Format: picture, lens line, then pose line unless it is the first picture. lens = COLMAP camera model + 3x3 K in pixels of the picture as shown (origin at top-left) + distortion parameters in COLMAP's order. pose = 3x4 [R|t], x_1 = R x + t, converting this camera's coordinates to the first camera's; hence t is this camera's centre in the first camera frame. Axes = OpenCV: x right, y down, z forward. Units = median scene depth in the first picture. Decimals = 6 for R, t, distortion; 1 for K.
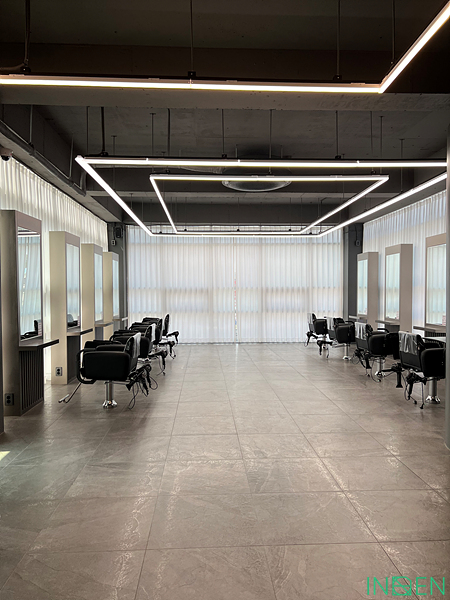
lens RADIAL K [[451.6, 0, 225.0], [0, 451.6, 300.0], [0, 0, 1]] dist [0.018226, 0.001267]
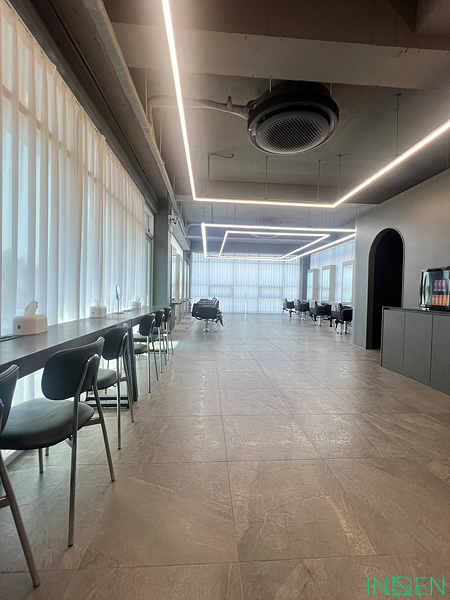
lens RADIAL K [[262.0, 0, 225.0], [0, 262.0, 300.0], [0, 0, 1]] dist [-0.000855, -0.000023]
pose [[0.999594, 0.024812, 0.013997, -0.108301], [-0.024984, 0.999613, 0.012259, 0.034769], [-0.013688, -0.012604, 0.999827, -0.198805]]
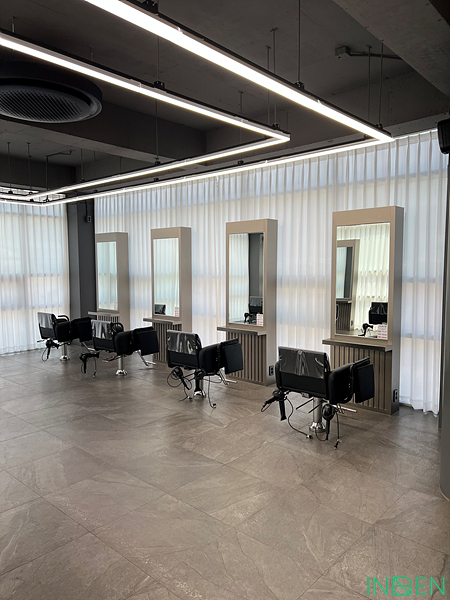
lens RADIAL K [[457.7, 0, 225.2], [0, 457.7, 289.8], [0, 0, 1]] dist [0.011523, 0.000726]
pose [[0.708216, -0.039279, 0.704902, -0.141759], [0.014440, 0.999048, 0.041162, -0.038726], [-0.705848, -0.018973, 0.708109, 0.323648]]
